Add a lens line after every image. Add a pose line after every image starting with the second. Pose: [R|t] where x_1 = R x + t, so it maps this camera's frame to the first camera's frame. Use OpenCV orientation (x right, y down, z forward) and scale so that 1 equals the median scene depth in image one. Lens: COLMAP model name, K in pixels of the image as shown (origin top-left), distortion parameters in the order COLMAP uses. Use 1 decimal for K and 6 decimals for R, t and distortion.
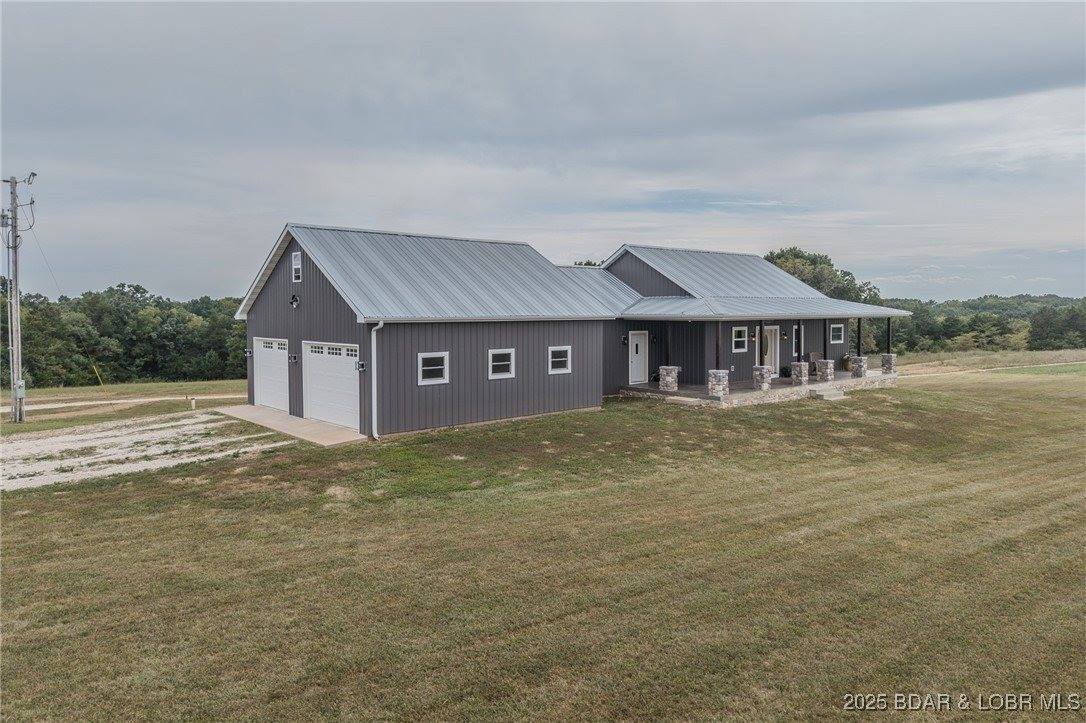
lens RADIAL K [[695.5, 0, 543.0], [0, 695.5, 361.5], [0, 0, 1]] dist [0.076828, -0.101071]
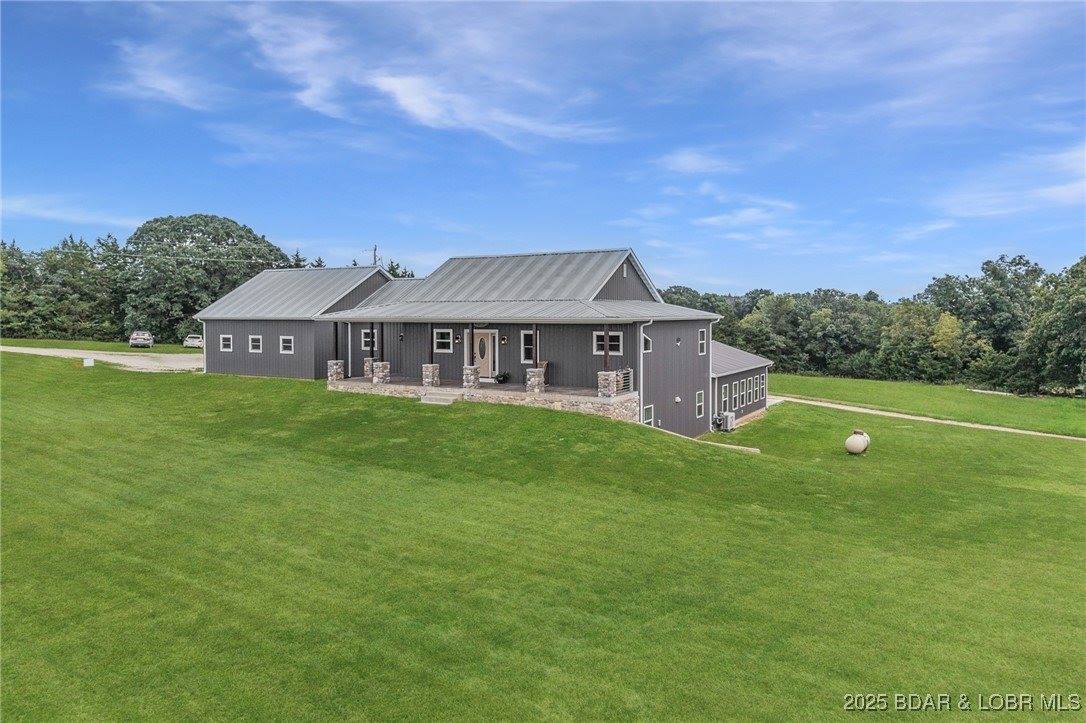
lens RADIAL K [[695.5, 0, 543.0], [0, 695.5, 361.5], [0, 0, 1]] dist [0.076828, -0.101071]
pose [[0.346299, 0.064239, -0.935922, 1.322626], [-0.065053, 0.996896, 0.044354, -0.056399], [0.935866, 0.045524, 0.349403, 0.760758]]
